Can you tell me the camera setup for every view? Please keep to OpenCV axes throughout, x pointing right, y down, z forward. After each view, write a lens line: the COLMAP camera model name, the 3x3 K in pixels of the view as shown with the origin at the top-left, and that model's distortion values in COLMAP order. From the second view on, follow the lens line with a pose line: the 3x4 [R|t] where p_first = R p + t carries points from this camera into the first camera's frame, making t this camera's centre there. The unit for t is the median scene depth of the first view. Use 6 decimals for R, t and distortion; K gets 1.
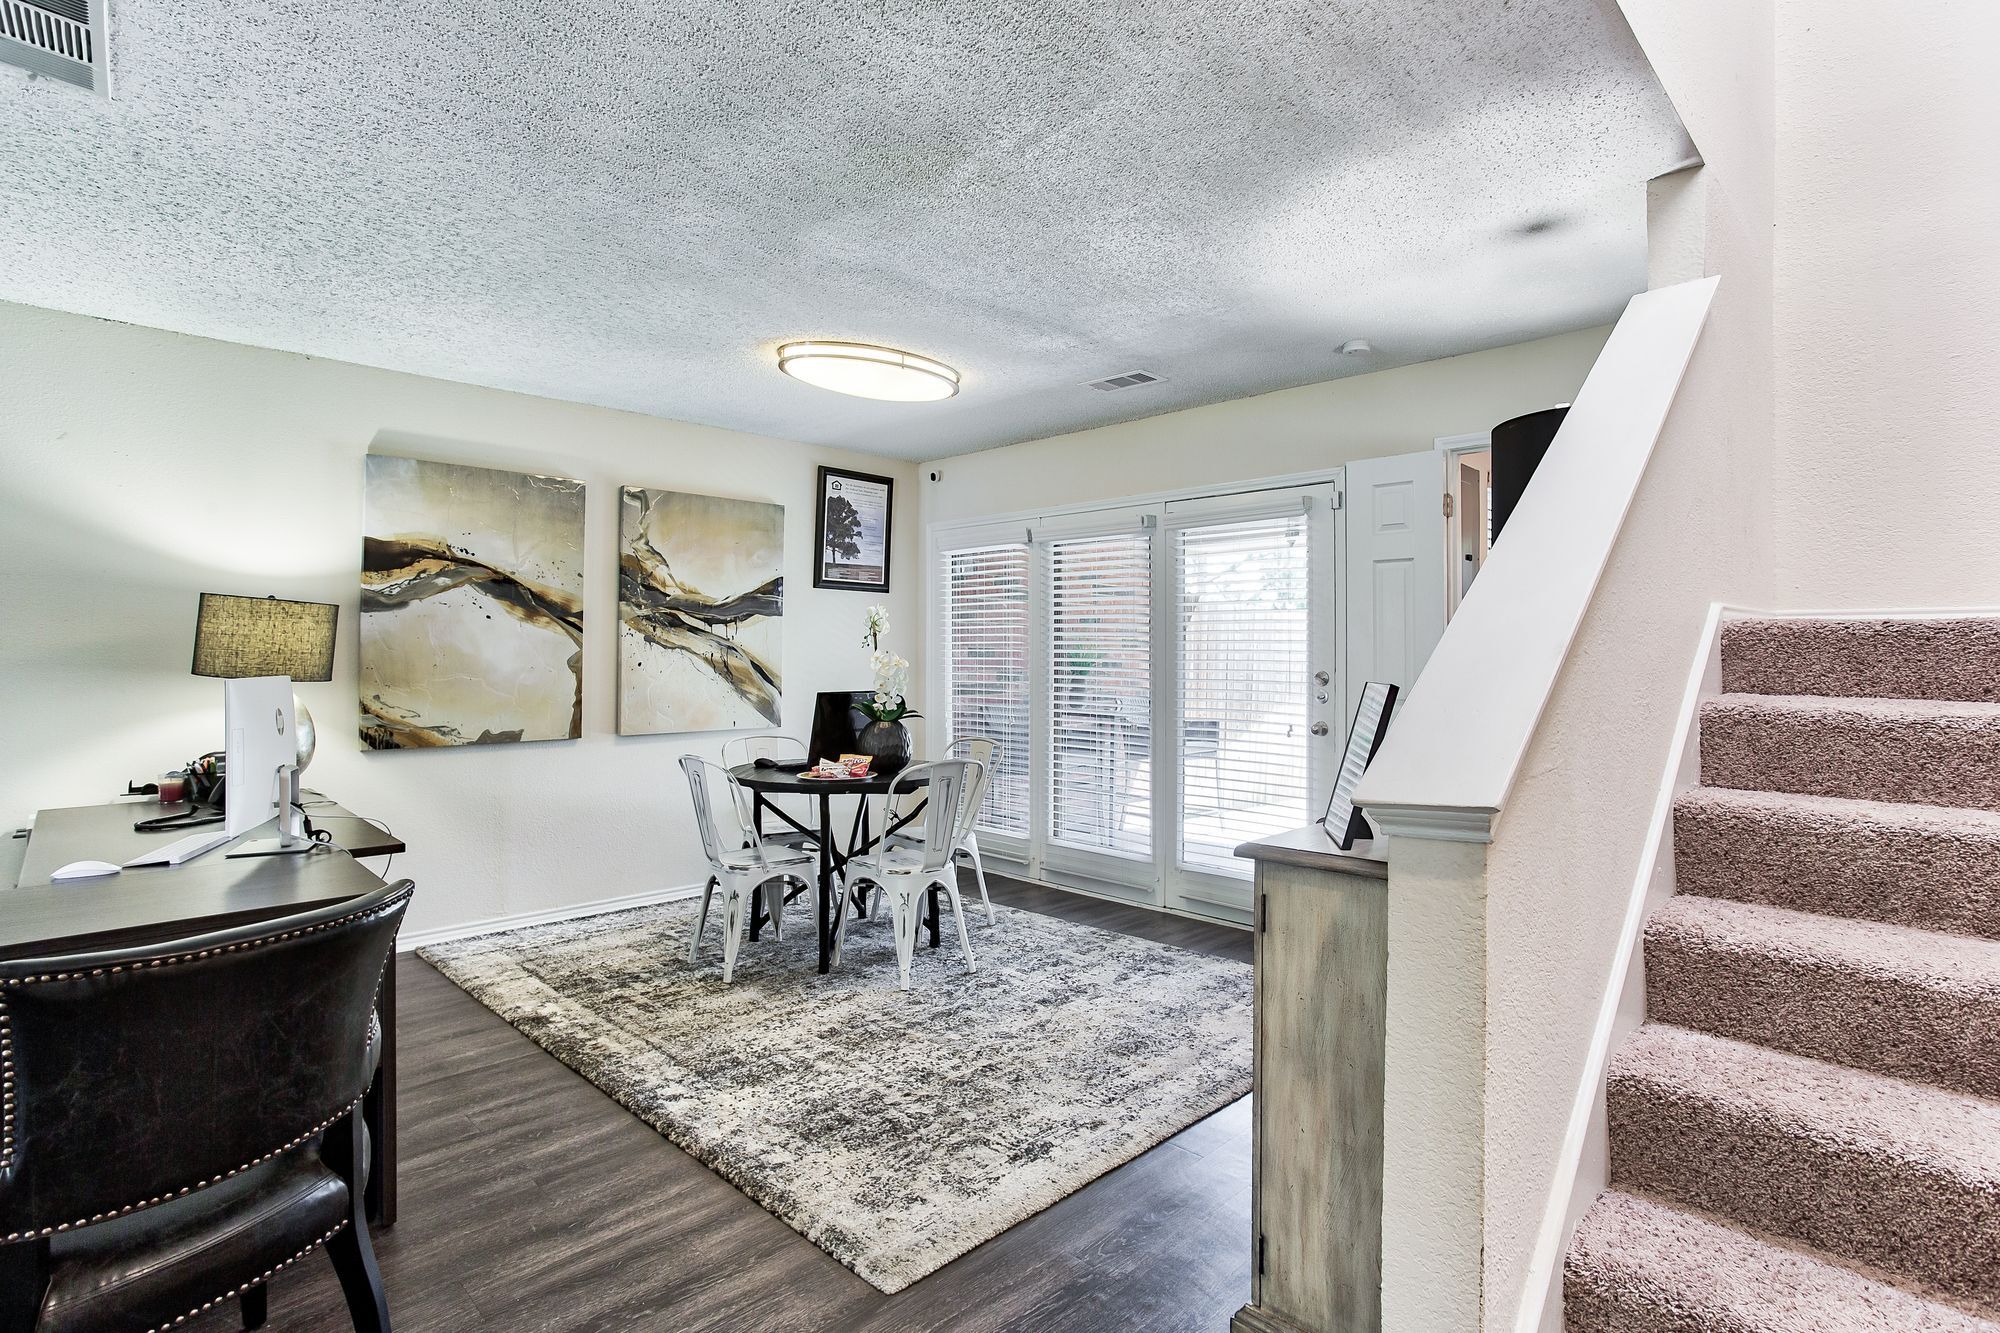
lens RADIAL K [[968.7, 0, 1001.4], [0, 968.7, 651.1], [0, 0, 1]] dist [-0.031022, 0.021009]
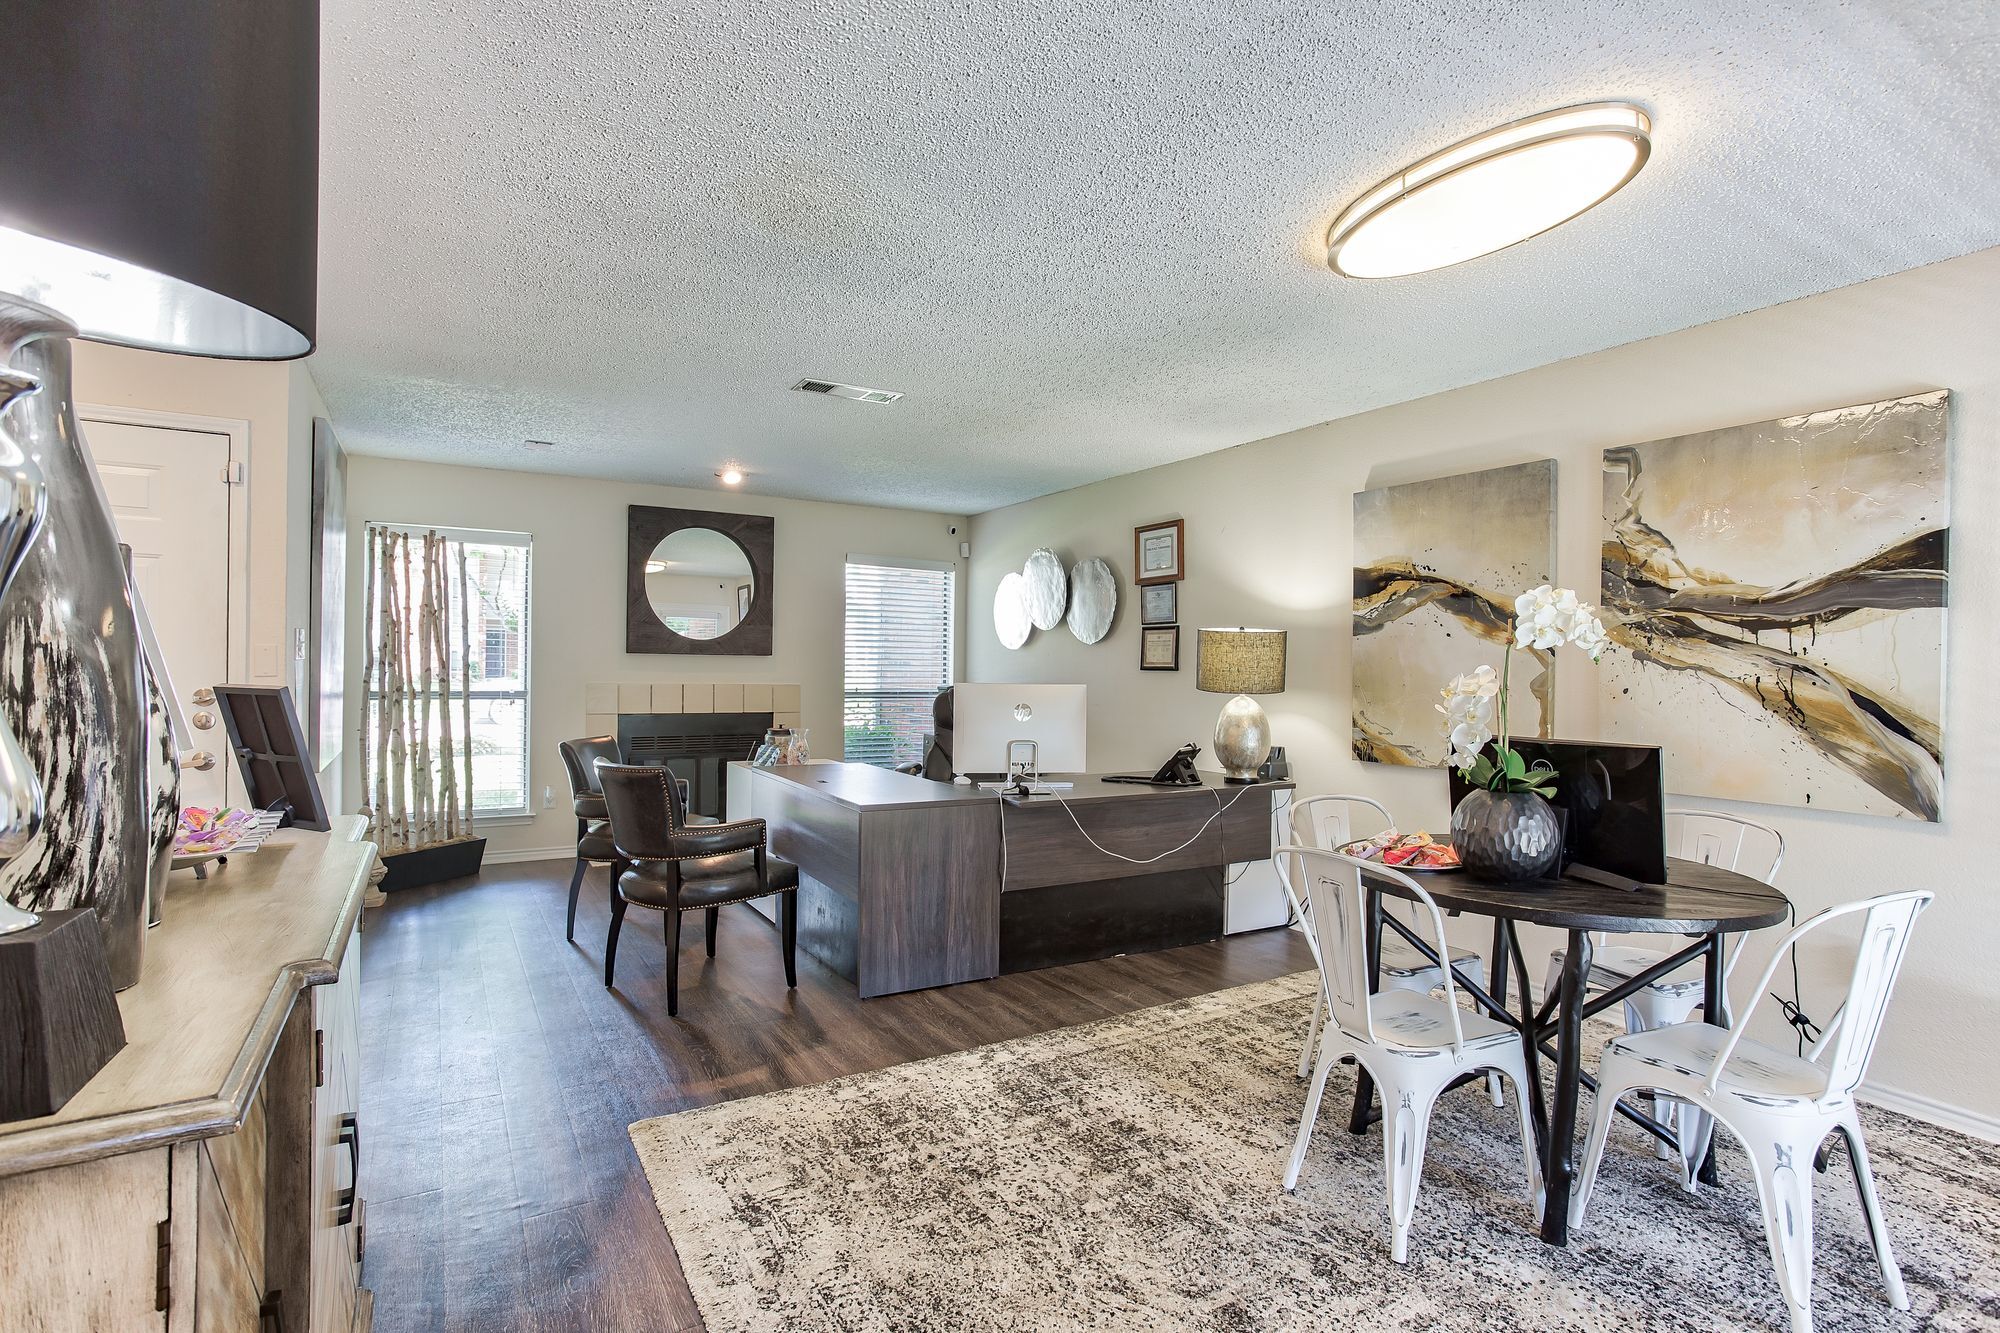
lens RADIAL K [[968.7, 0, 1006.7], [0, 968.7, 674.9], [0, 0, 1]] dist [-0.031022, 0.021009]
pose [[-0.229276, 0.001250, -0.973361, 0.500893], [-0.011830, 0.999922, 0.004070, 0.004751], [0.973290, 0.012448, -0.229243, 0.837948]]
